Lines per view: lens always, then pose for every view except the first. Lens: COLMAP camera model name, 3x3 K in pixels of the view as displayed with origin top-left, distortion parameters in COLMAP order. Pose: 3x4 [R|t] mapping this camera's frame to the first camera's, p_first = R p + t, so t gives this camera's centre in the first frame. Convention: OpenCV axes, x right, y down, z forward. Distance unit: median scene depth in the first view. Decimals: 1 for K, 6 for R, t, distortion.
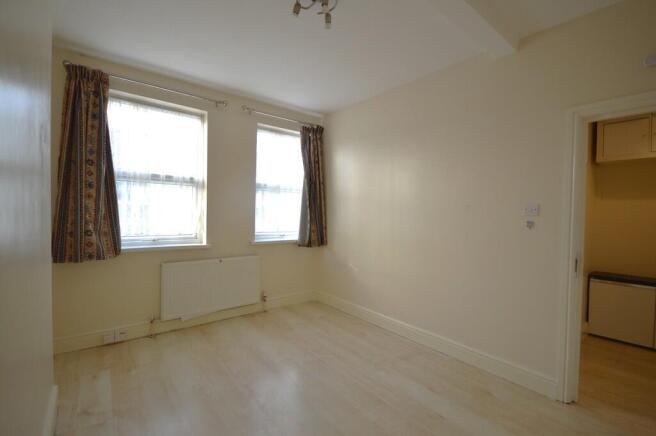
lens RADIAL K [[294.7, 0, 328.0], [0, 294.7, 218.0], [0, 0, 1]] dist [-0.000326, -0.000226]
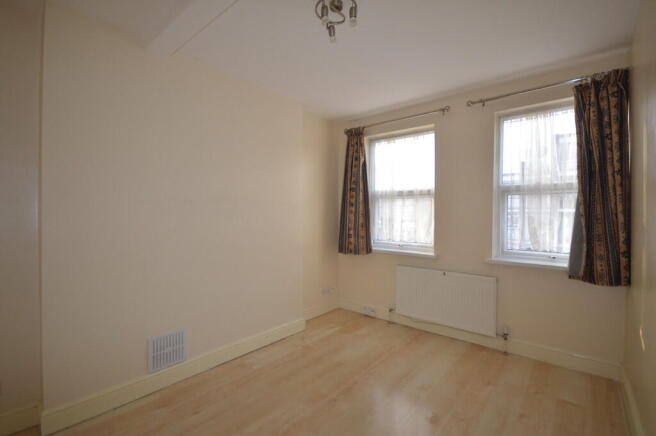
lens RADIAL K [[294.7, 0, 328.0], [0, 294.7, 218.0], [0, 0, 1]] dist [-0.000326, -0.000226]
pose [[0.188112, -0.007346, -0.982120, 0.563030], [-0.021888, 0.999692, -0.011669, -0.017721], [0.981904, 0.023692, 0.187894, 0.496171]]
